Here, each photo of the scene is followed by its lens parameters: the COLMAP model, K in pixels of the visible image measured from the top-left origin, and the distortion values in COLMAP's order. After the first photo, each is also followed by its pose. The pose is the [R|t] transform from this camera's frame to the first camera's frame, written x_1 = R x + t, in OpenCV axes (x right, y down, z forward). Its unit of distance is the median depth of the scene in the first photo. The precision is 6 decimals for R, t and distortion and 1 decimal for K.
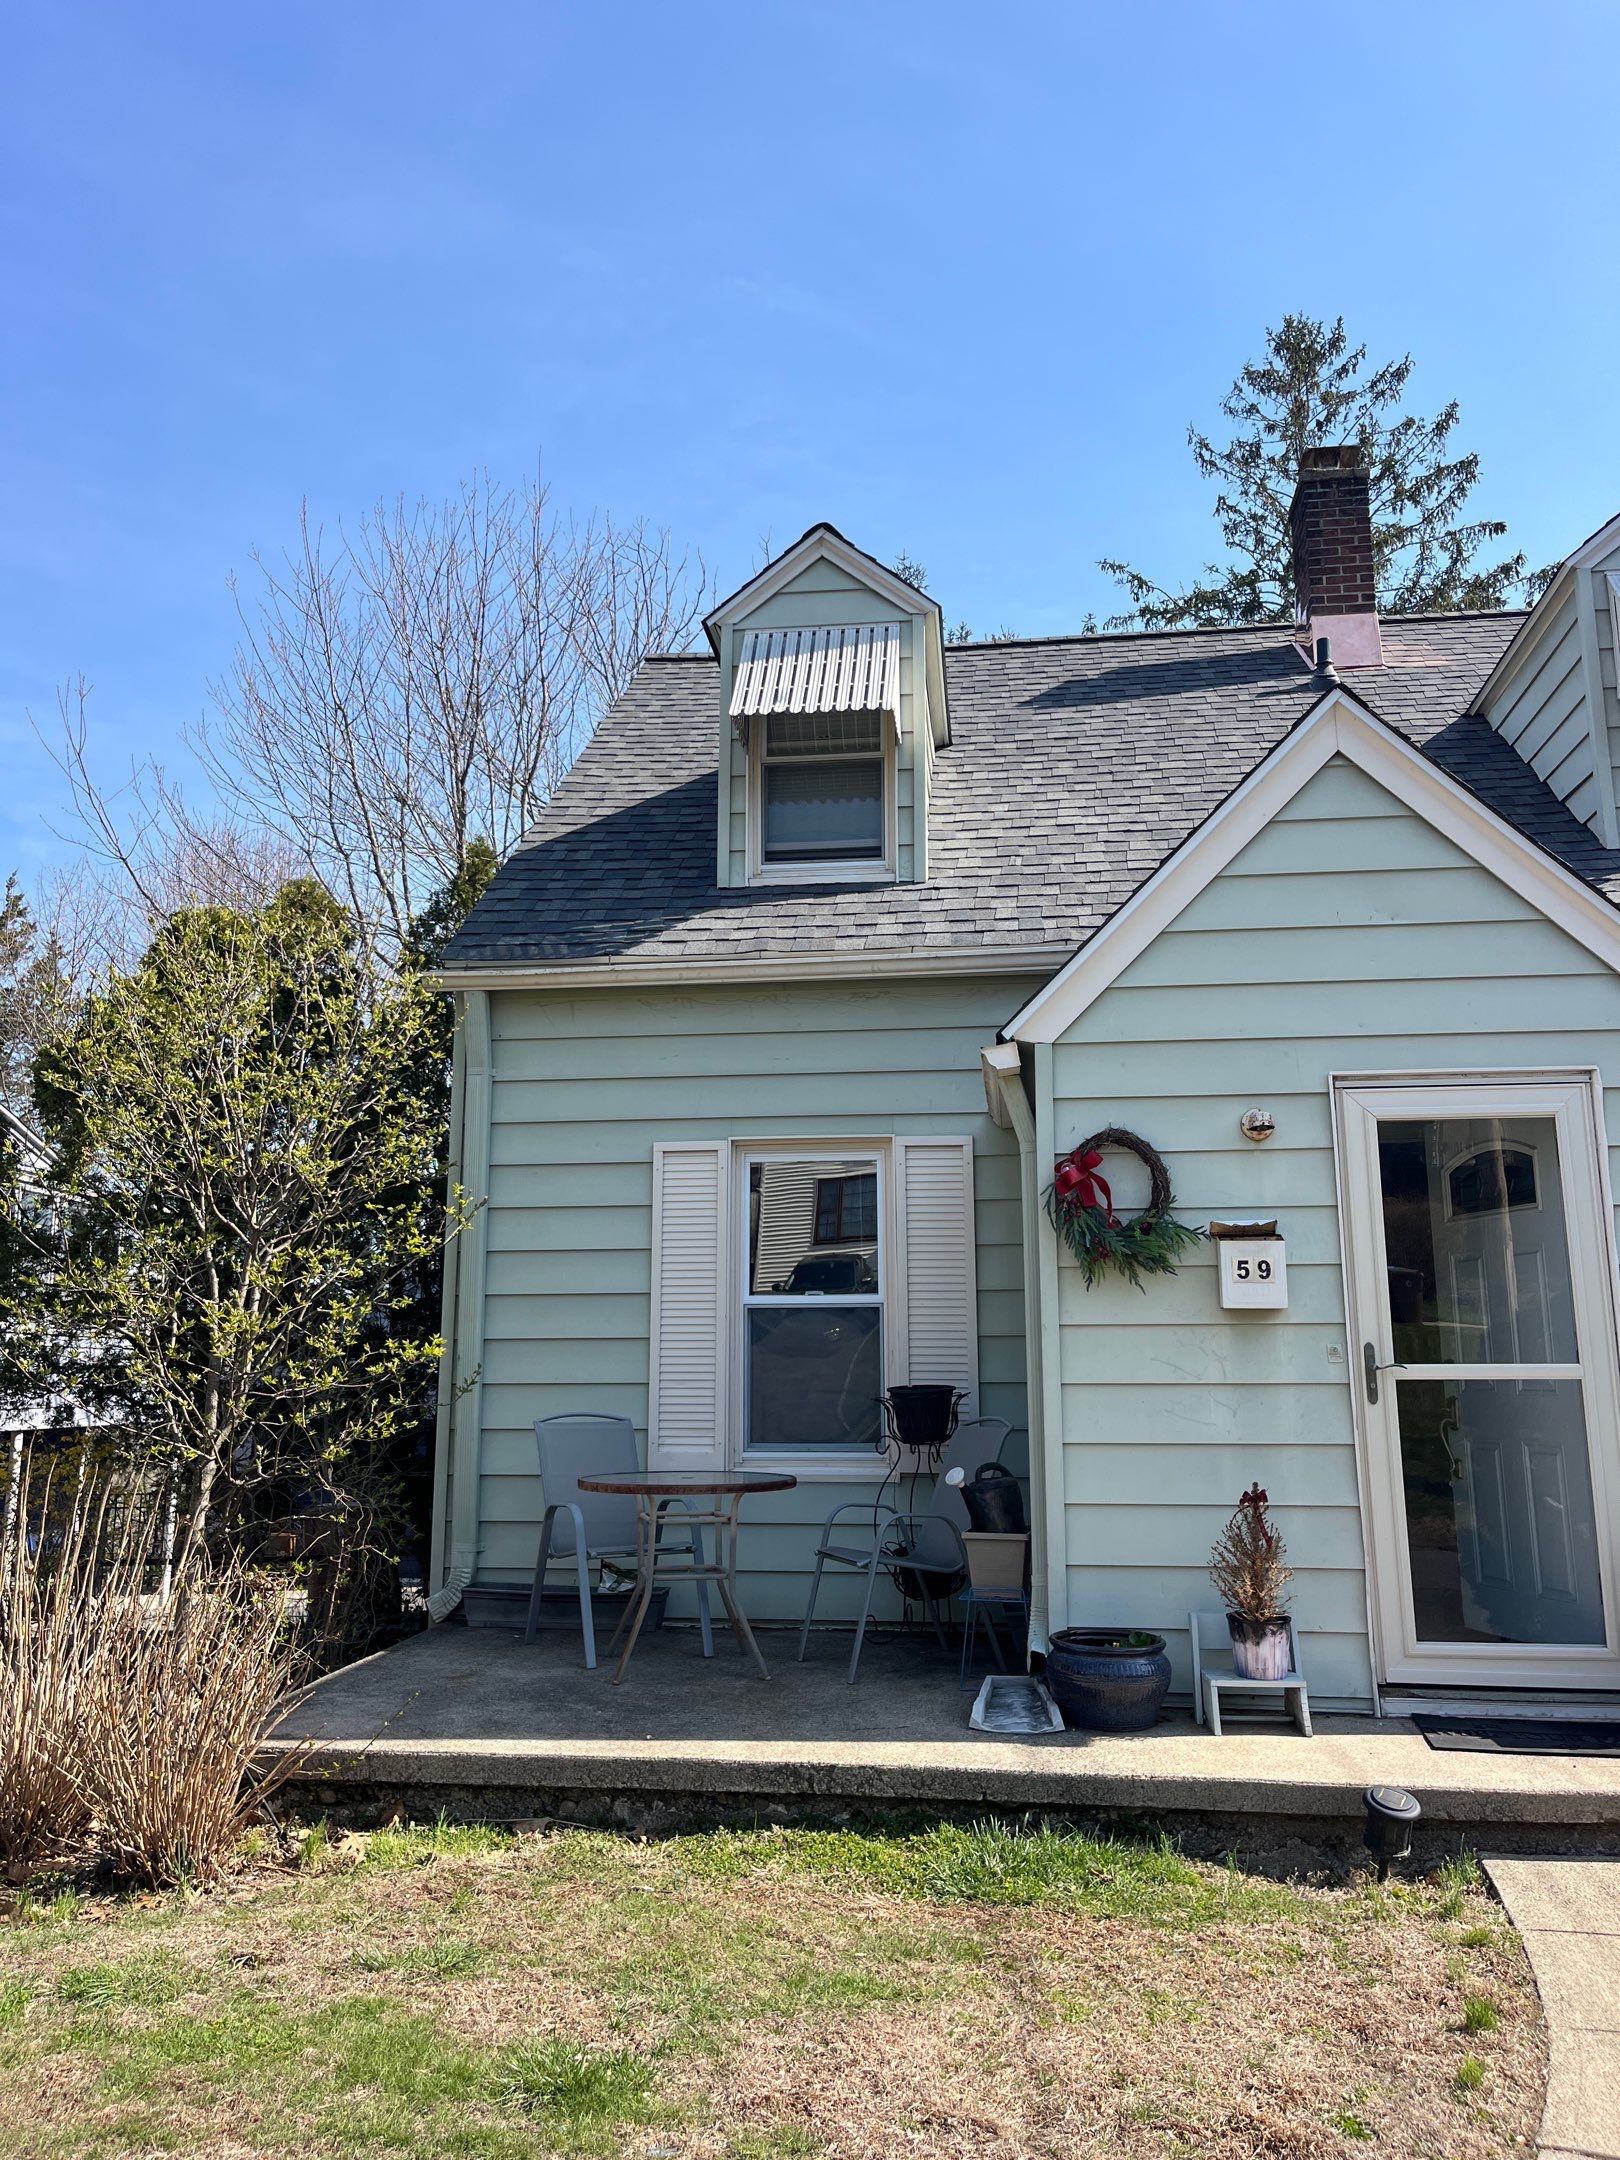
lens RADIAL K [[1630.3, 0, 792.1], [0, 1630.3, 1061.9], [0, 0, 1]] dist [0.052687, -0.070960]
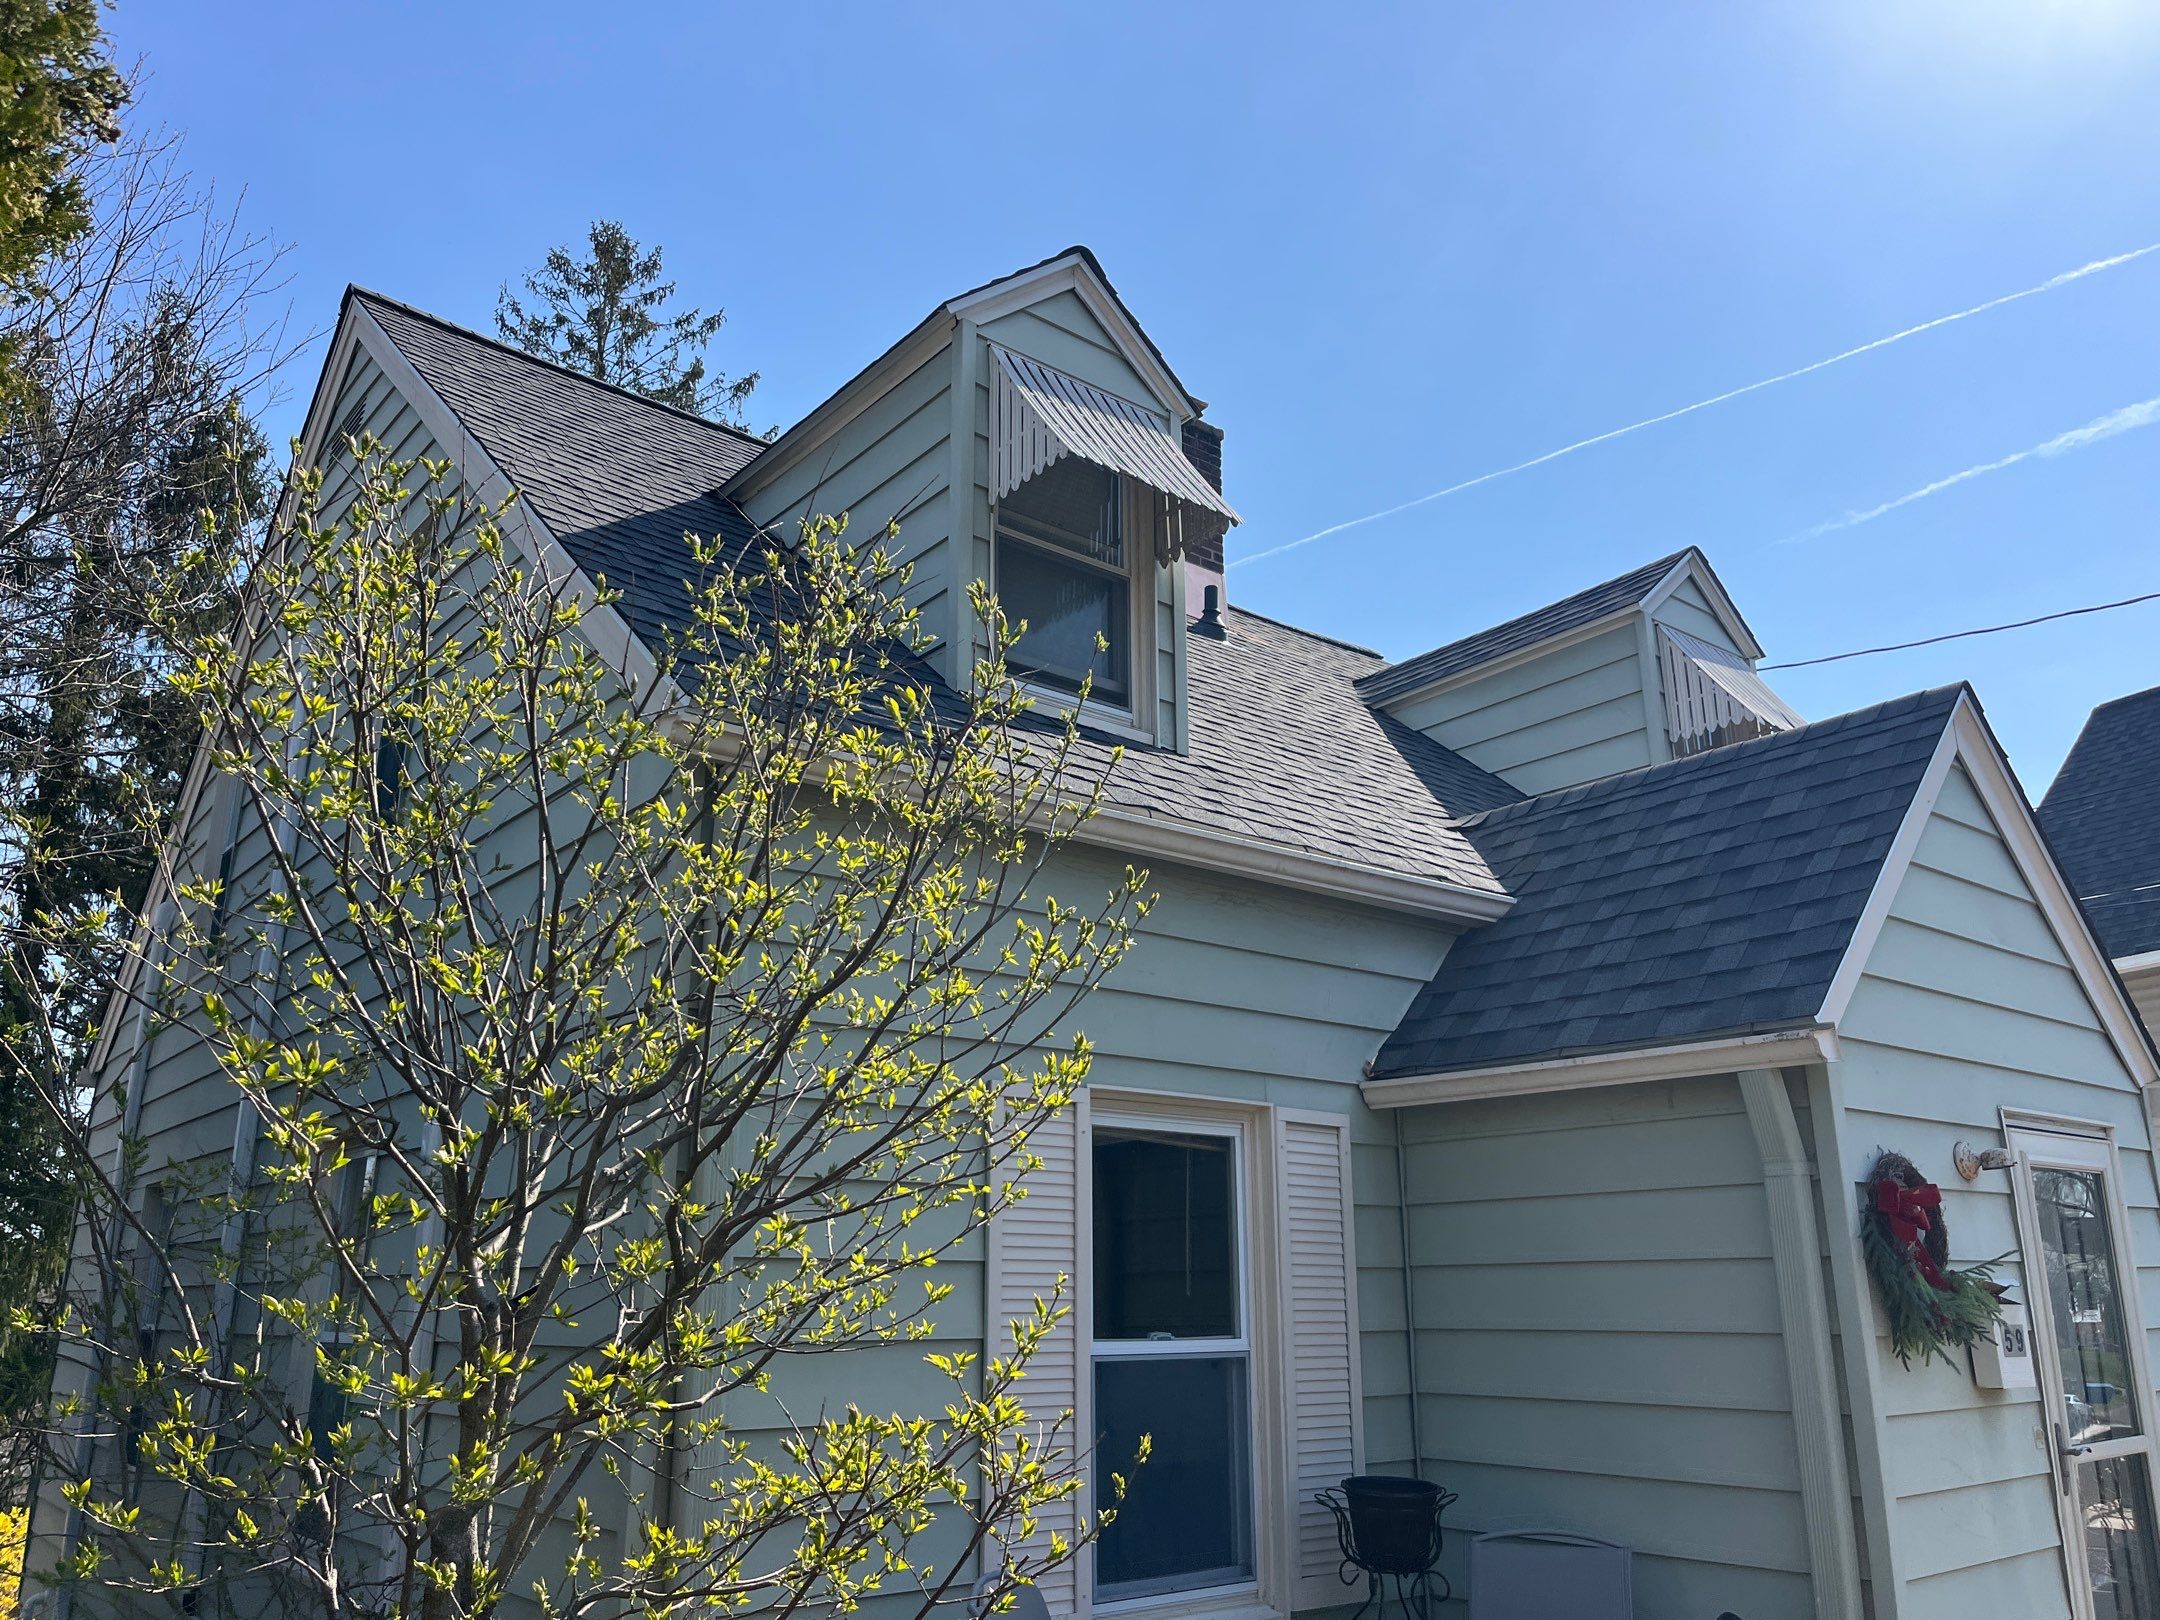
lens RADIAL K [[1598.1, 0, 1083.7], [0, 1598.1, 852.9], [0, 0, 1]] dist [0.016678, 0.000718]
pose [[0.693385, 0.186532, 0.696005, -0.524900], [-0.133485, 0.982446, -0.130318, 0.041246], [-0.708095, -0.002546, 0.706112, 0.591526]]
